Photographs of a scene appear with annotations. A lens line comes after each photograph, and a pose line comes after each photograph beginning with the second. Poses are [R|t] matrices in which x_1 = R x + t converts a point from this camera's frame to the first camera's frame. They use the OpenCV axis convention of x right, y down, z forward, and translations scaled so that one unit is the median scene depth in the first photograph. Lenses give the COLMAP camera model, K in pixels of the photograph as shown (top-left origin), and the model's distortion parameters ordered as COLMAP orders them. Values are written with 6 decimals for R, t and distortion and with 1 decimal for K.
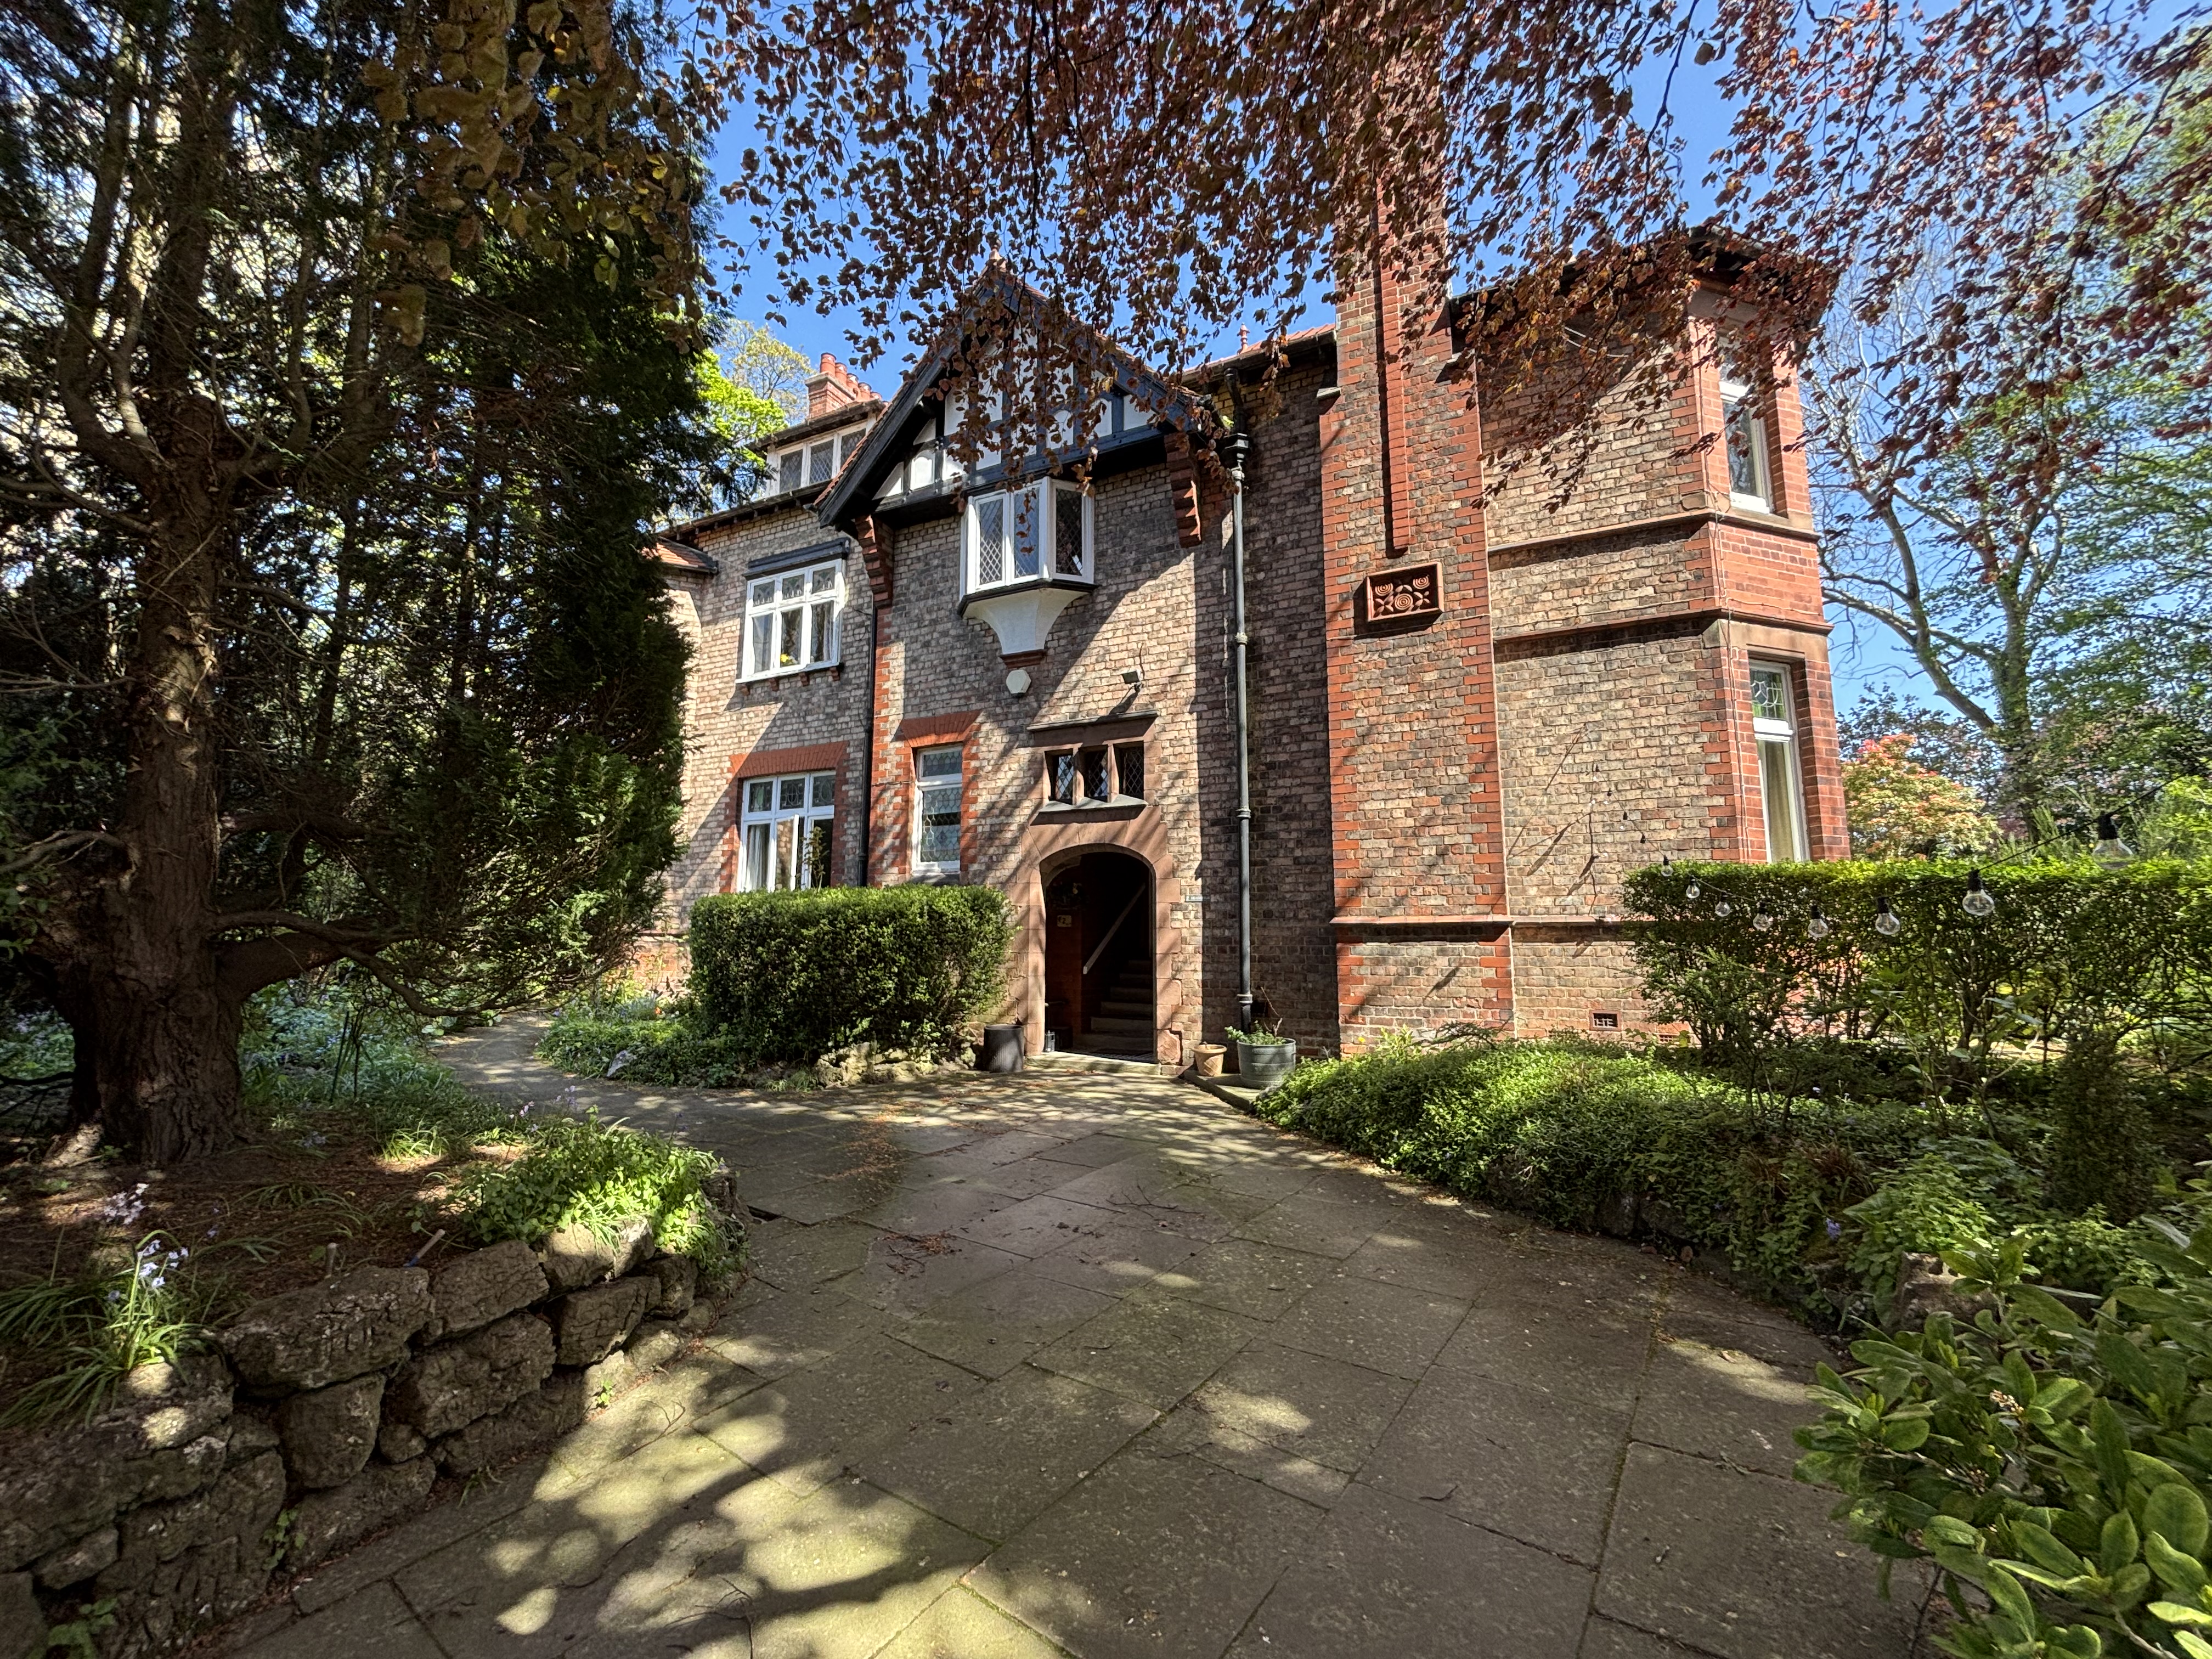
lens RADIAL K [[881.8, 0, 1106.0], [0, 881.8, 829.5], [0, 0, 1]] dist [-0.014014, -0.000014]
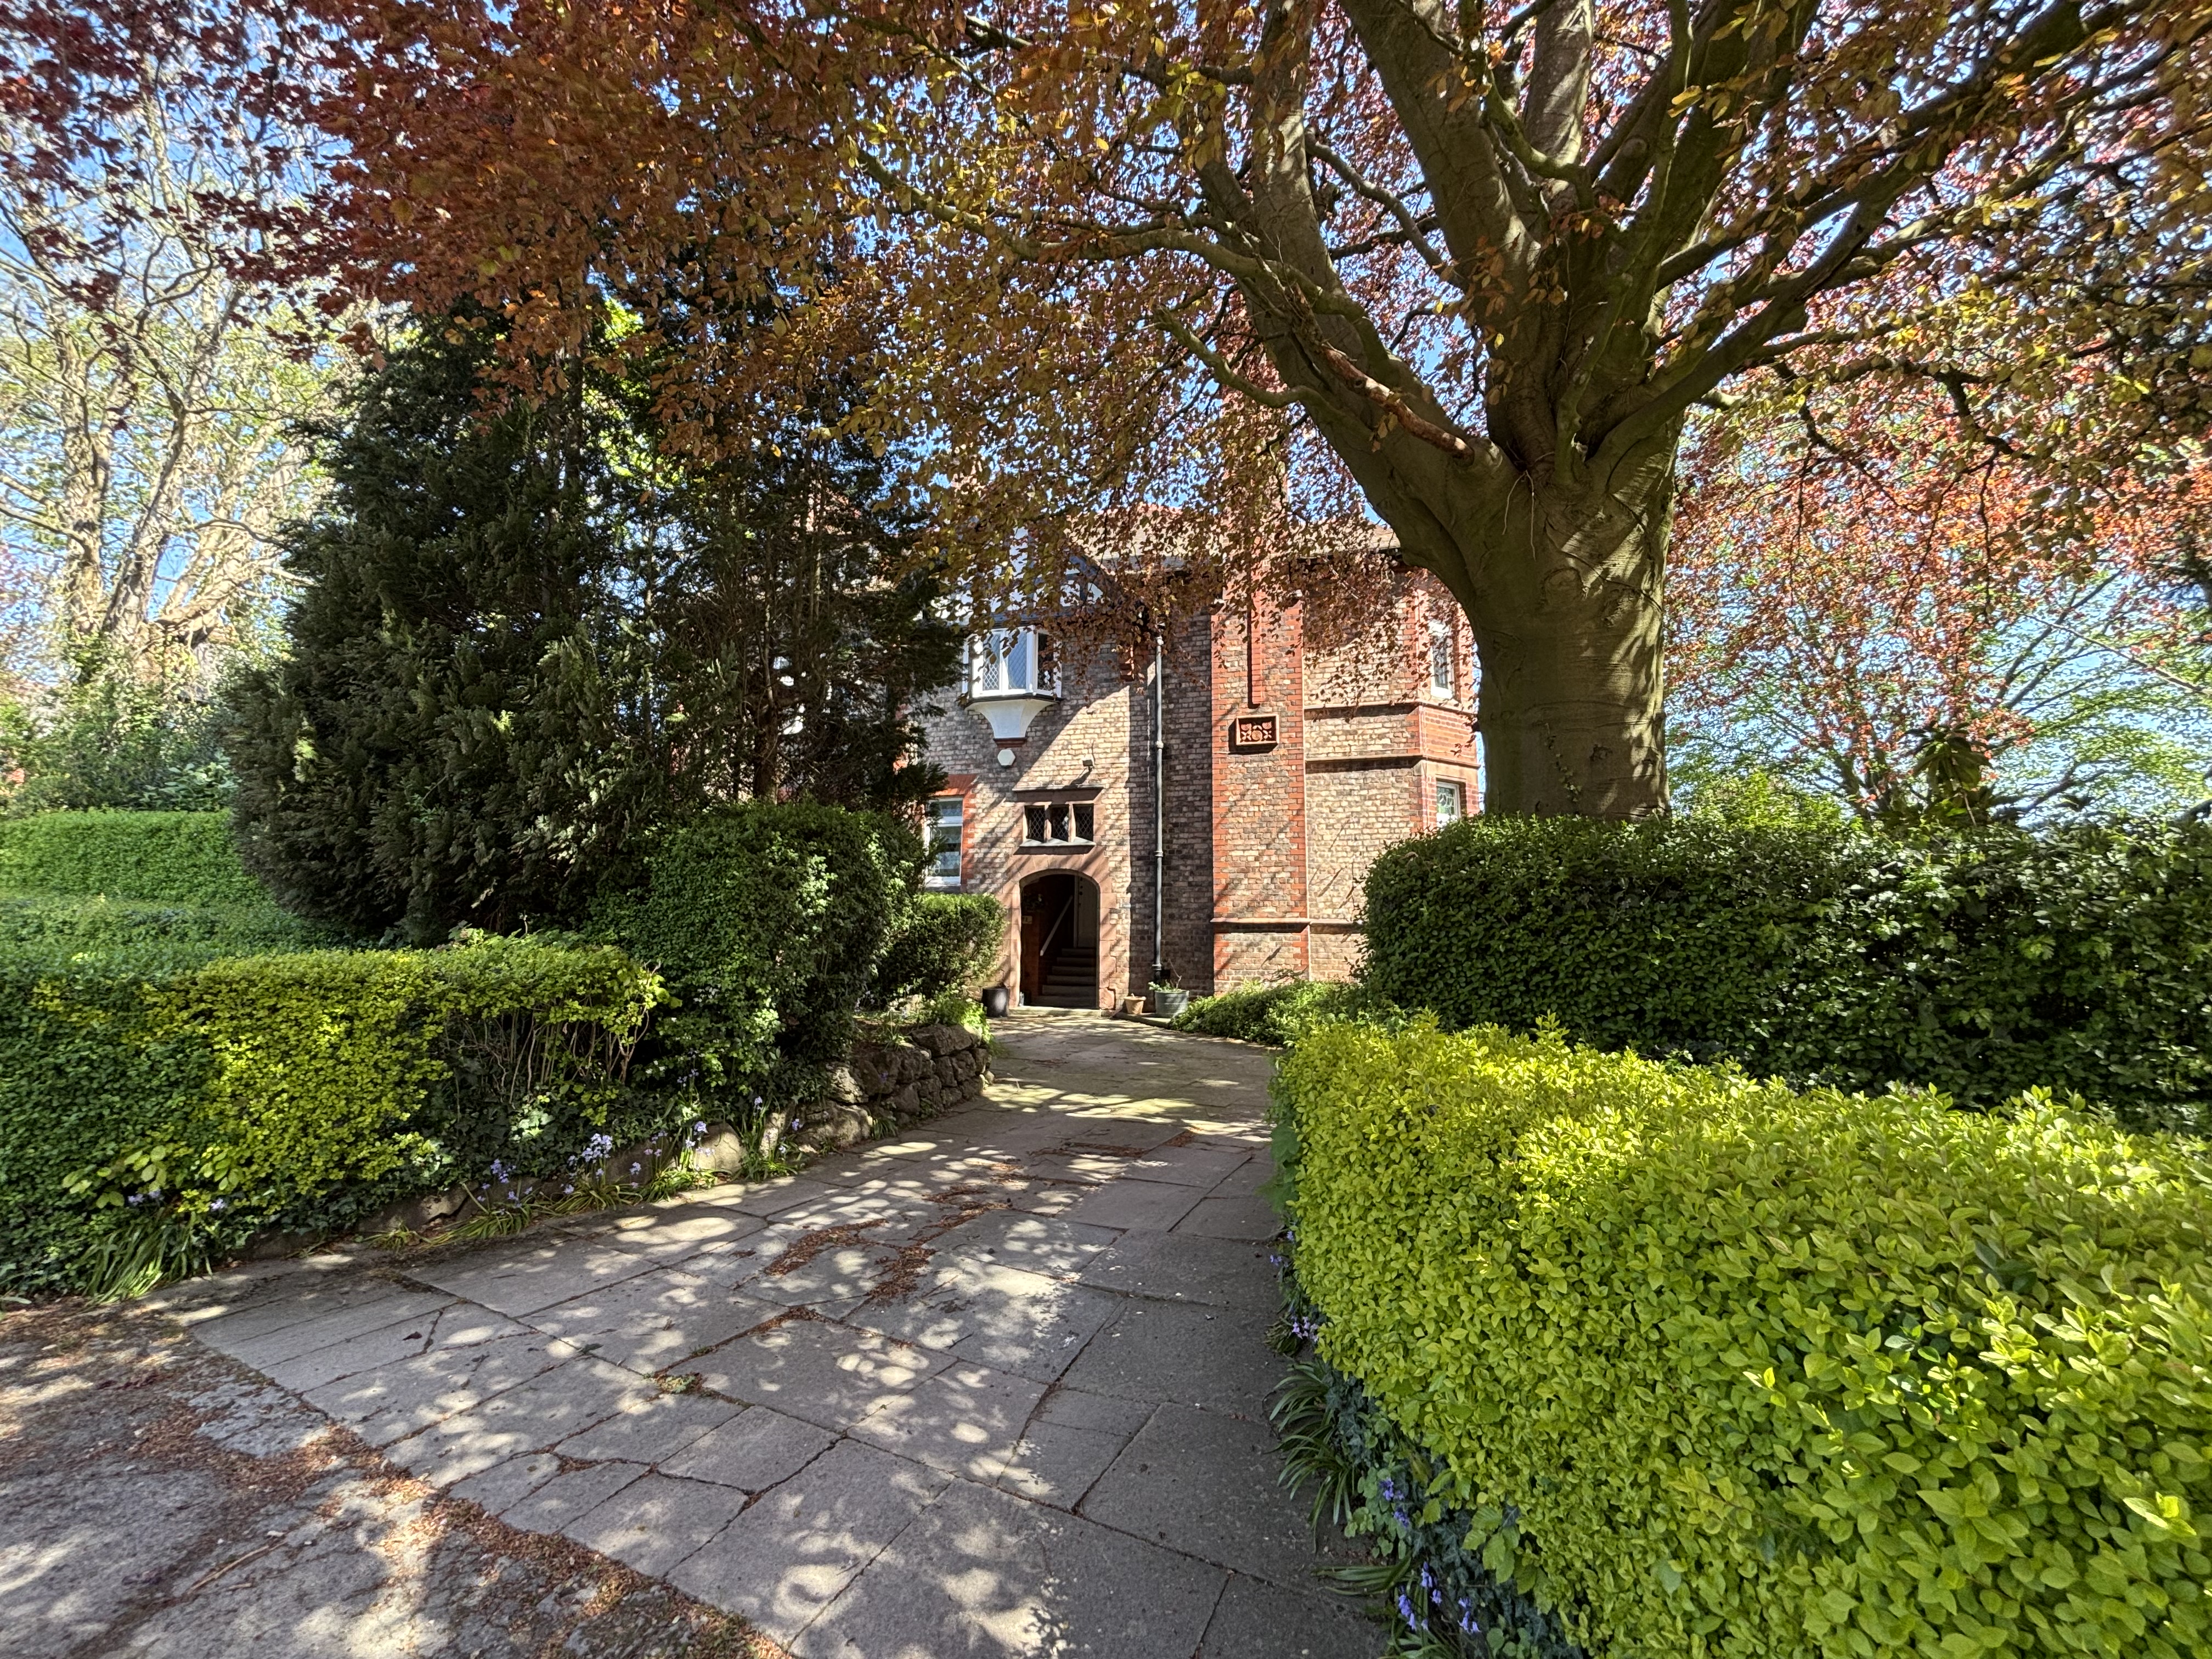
lens RADIAL K [[879.0, 0, 1106.0], [0, 879.0, 829.5], [0, 0, 1]] dist [0.000974, -0.000047]
pose [[0.983647, 0.033837, 0.176901, -0.215192], [-0.032531, 0.999418, -0.010277, -0.041101], [-0.177145, 0.004354, 0.984175, -0.549195]]
